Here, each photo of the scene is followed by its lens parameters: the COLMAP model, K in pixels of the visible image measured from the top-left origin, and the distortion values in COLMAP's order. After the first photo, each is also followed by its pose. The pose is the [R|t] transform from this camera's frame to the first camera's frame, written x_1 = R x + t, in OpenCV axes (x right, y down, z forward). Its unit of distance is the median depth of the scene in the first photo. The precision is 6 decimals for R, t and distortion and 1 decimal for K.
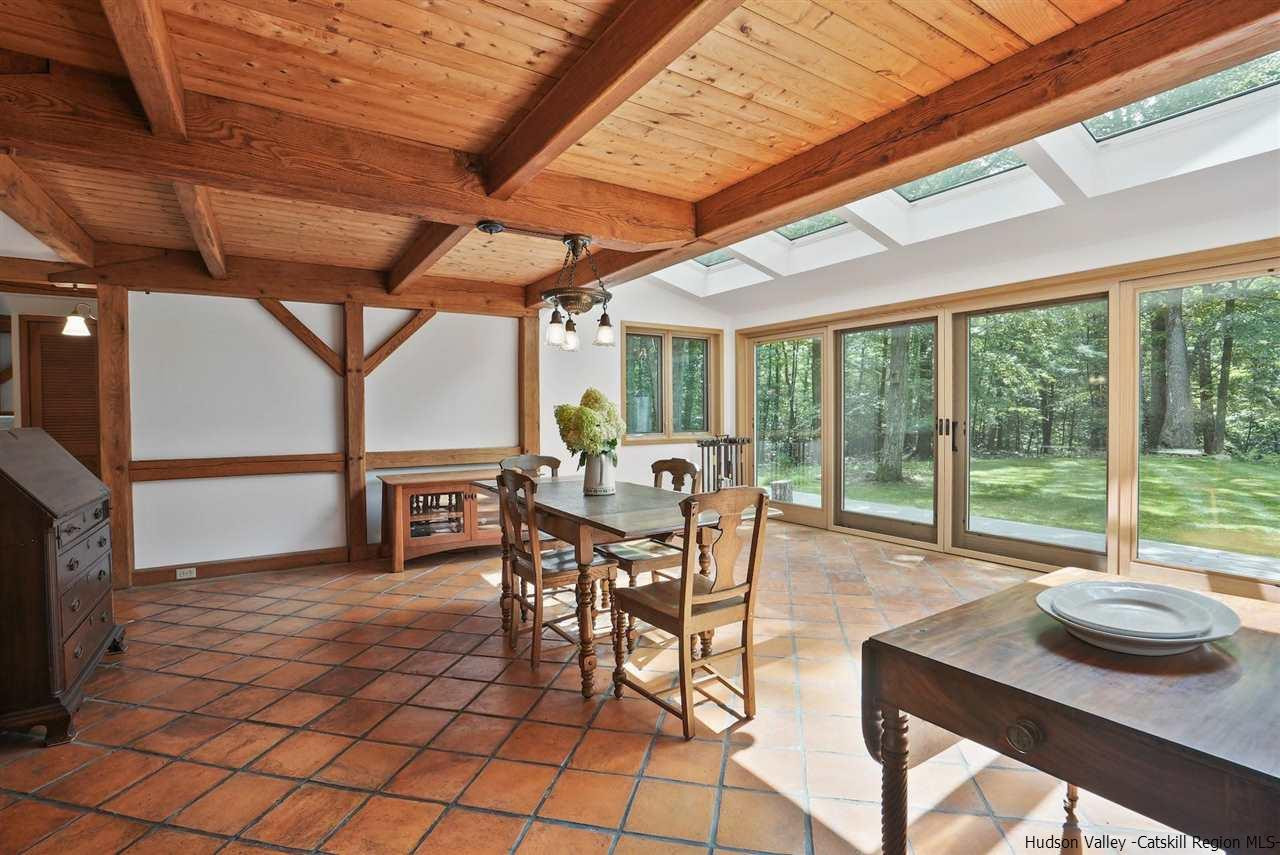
lens RADIAL K [[602.7, 0, 644.7], [0, 602.7, 419.8], [0, 0, 1]] dist [-0.036185, 0.000336]
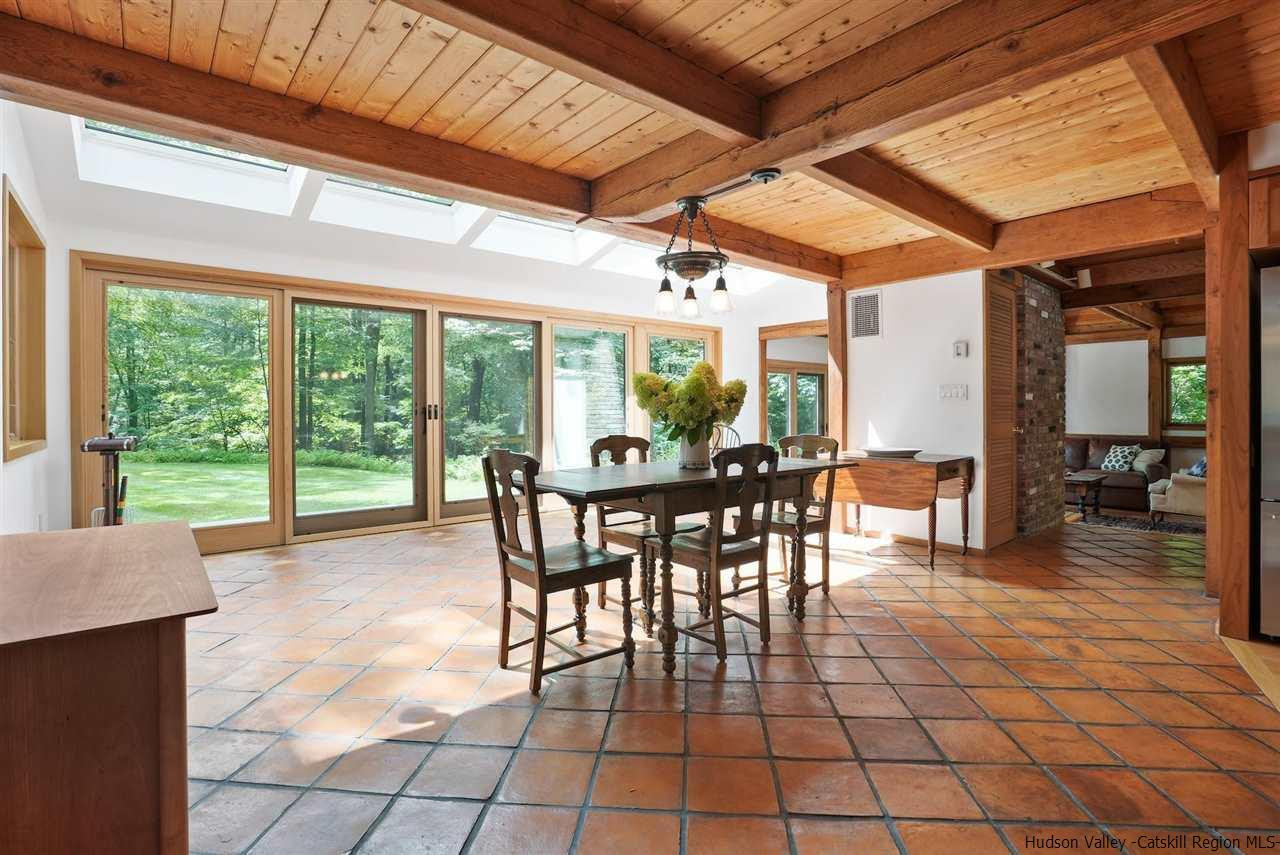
lens RADIAL K [[602.7, 0, 644.7], [0, 602.7, 419.8], [0, 0, 1]] dist [-0.036185, 0.000336]
pose [[-0.134134, -0.008831, 0.990924, -0.670168], [0.016027, 0.999810, 0.011079, 0.020421], [-0.990834, 0.017368, -0.133967, 0.779927]]
